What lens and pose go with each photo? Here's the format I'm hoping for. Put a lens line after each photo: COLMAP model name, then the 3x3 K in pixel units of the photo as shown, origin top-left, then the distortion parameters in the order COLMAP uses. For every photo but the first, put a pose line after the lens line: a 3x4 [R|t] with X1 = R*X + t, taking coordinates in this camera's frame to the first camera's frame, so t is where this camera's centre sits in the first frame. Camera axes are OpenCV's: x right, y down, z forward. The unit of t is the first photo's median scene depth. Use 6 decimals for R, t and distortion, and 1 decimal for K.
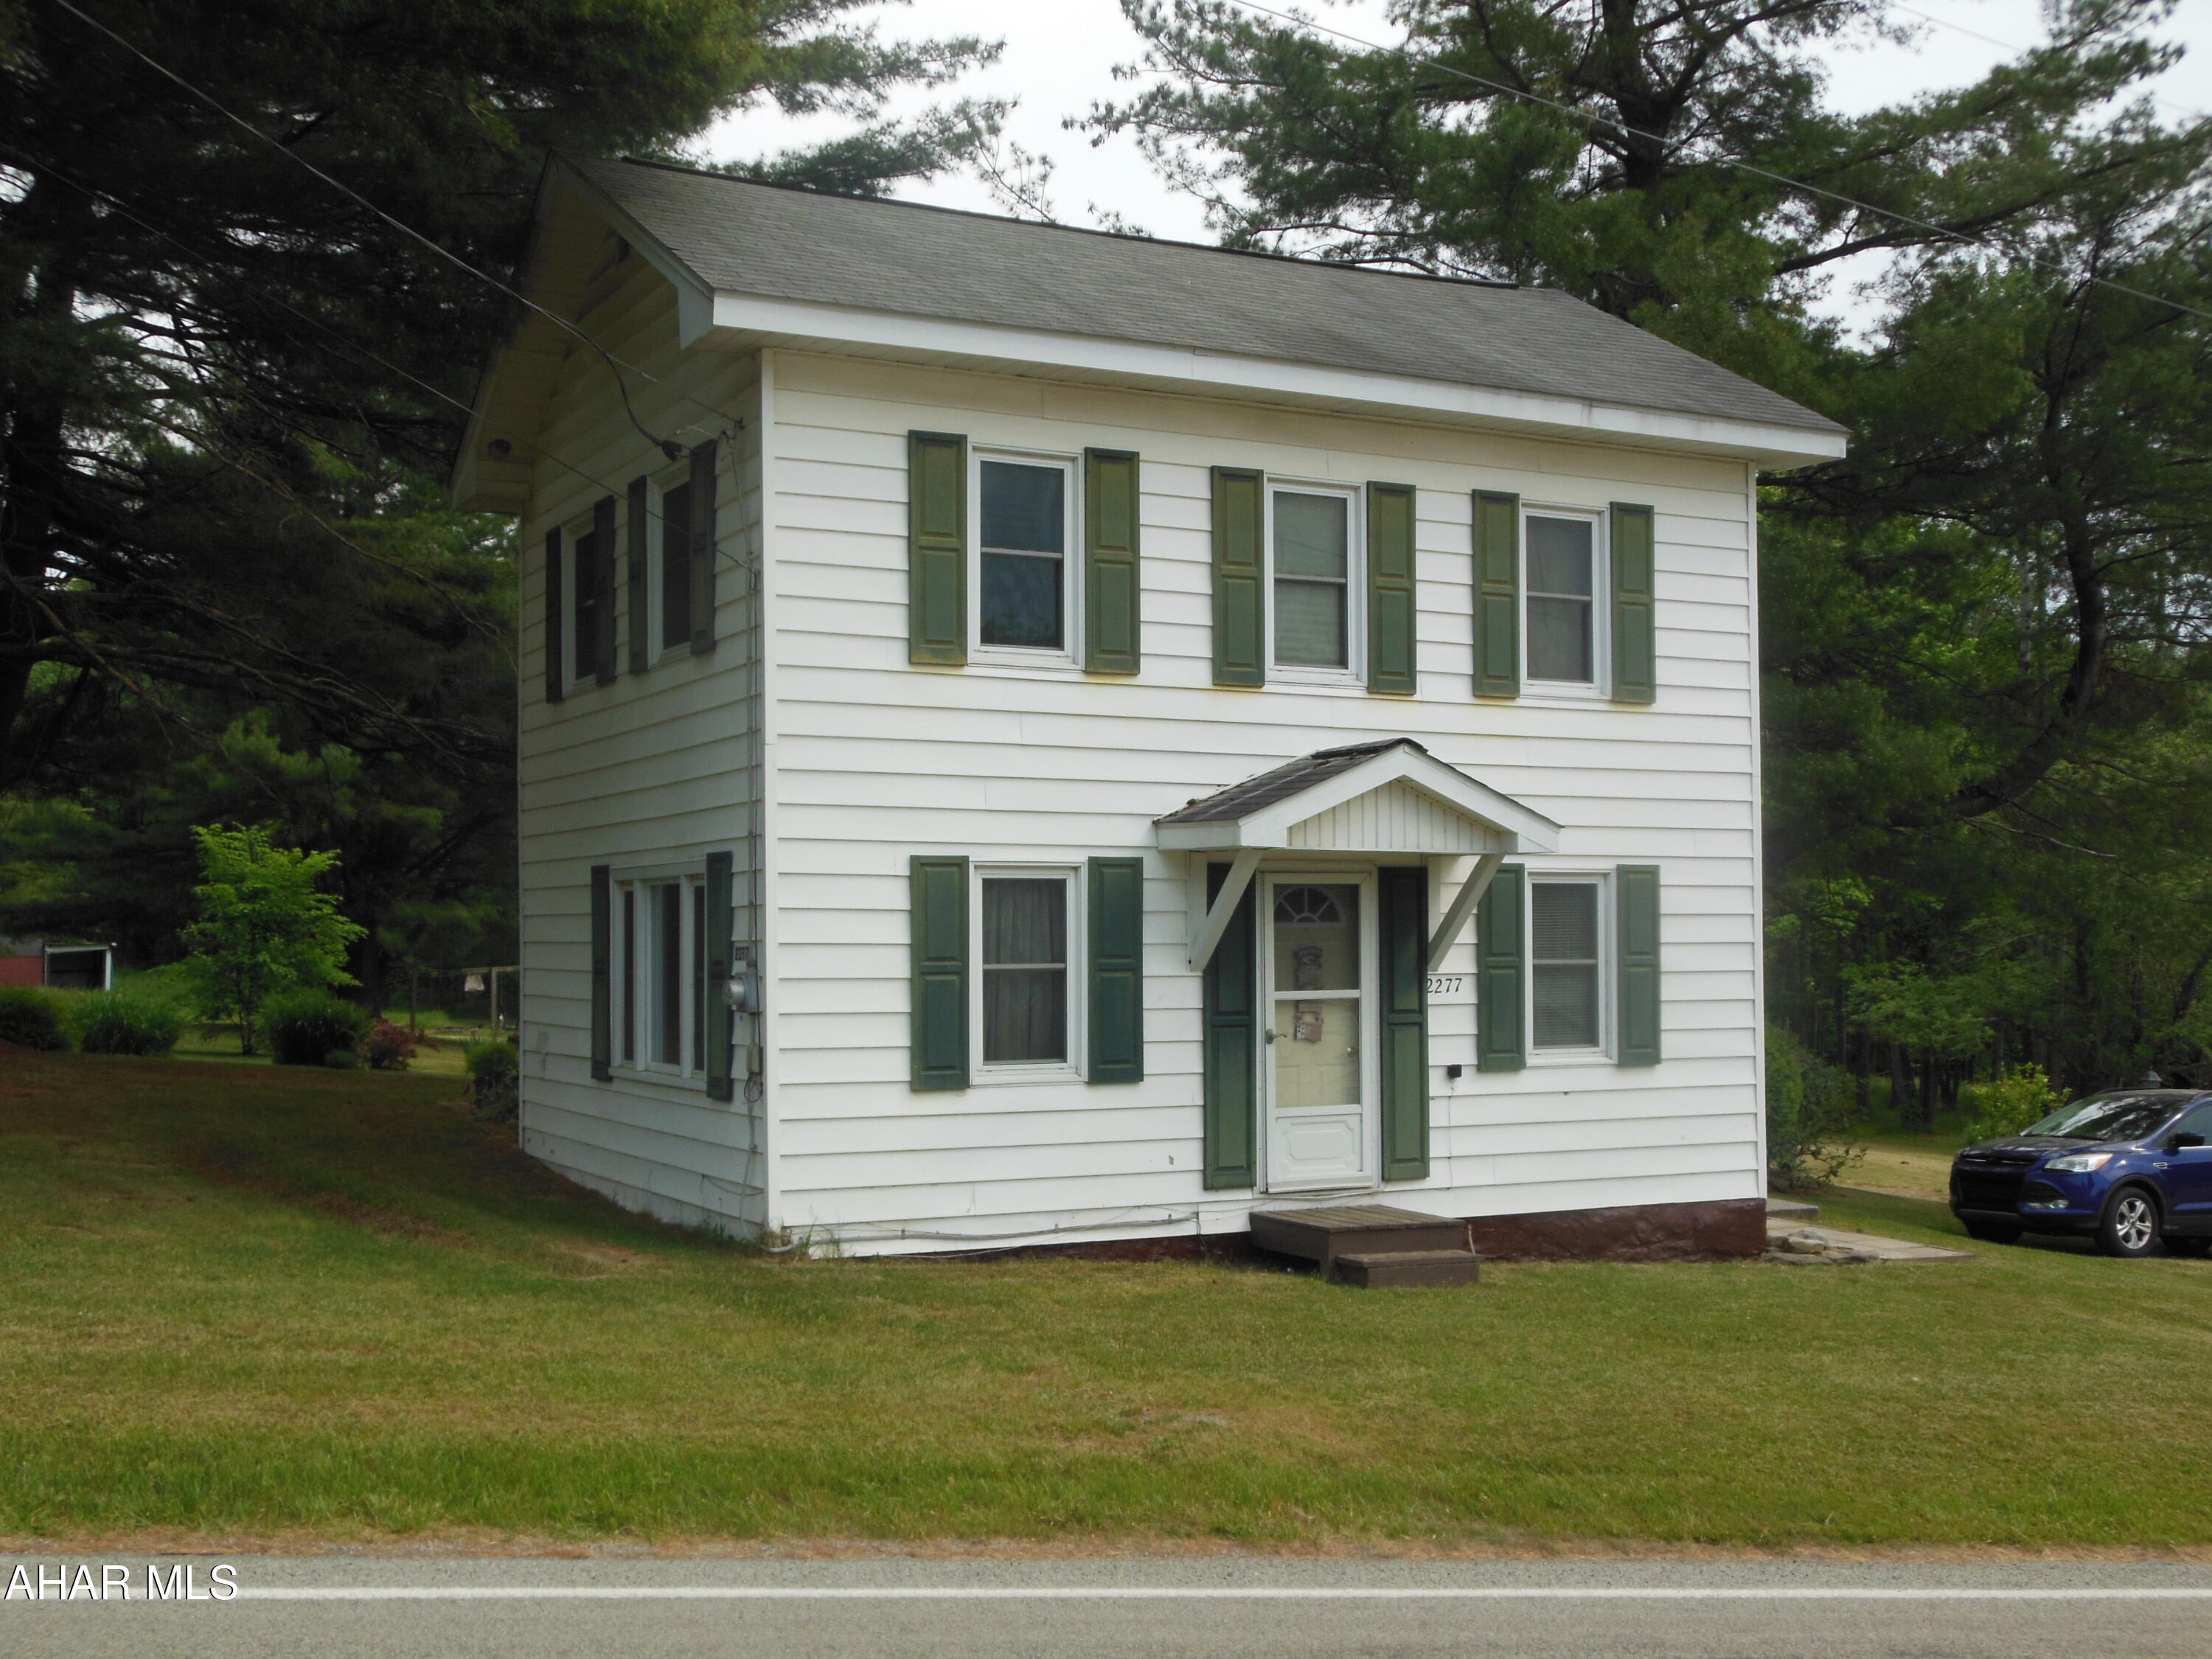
lens RADIAL K [[2460.6, 0, 1110.0], [0, 2460.6, 842.3], [0, 0, 1]] dist [0.009275, 0.000000]
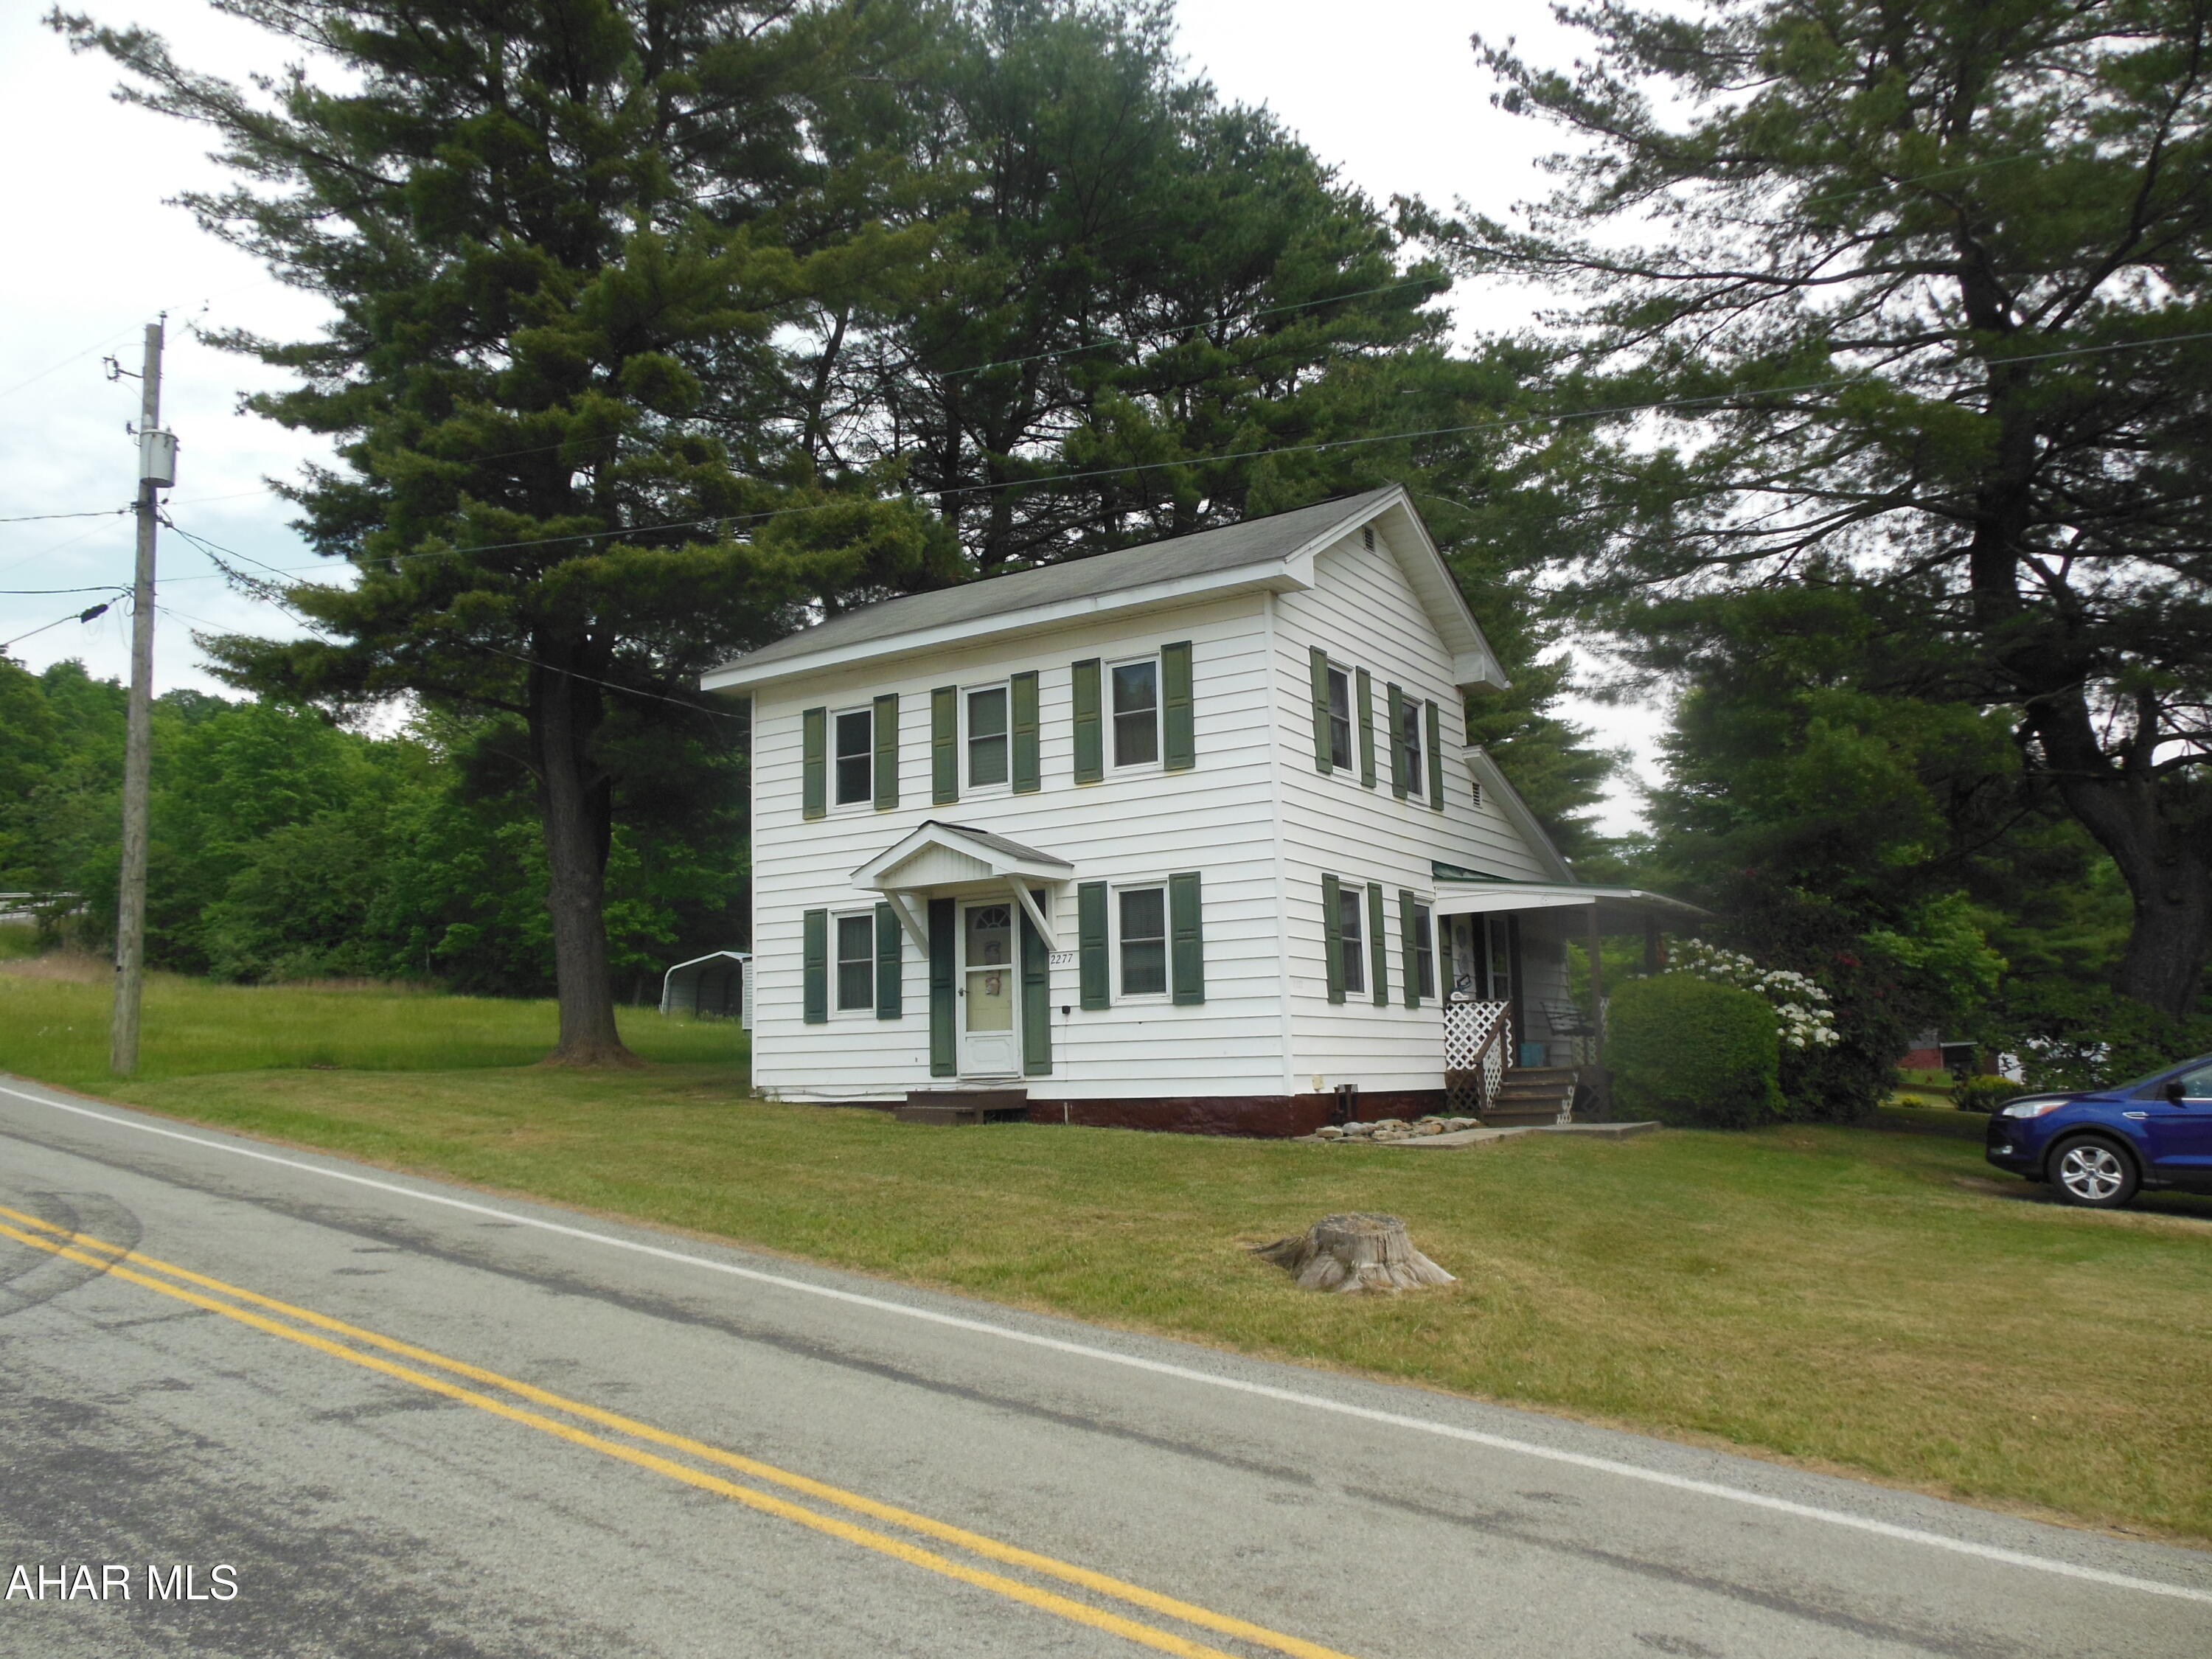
lens RADIAL K [[1651.4, 0, 1102.6], [0, 1651.4, 836.0], [0, 0, 1]] dist [-0.002337, 0.022164]
pose [[0.492223, -0.131055, -0.860547, 1.147823], [0.054630, 0.991303, -0.119721, 0.113476], [0.868753, 0.011918, 0.495102, 0.476349]]
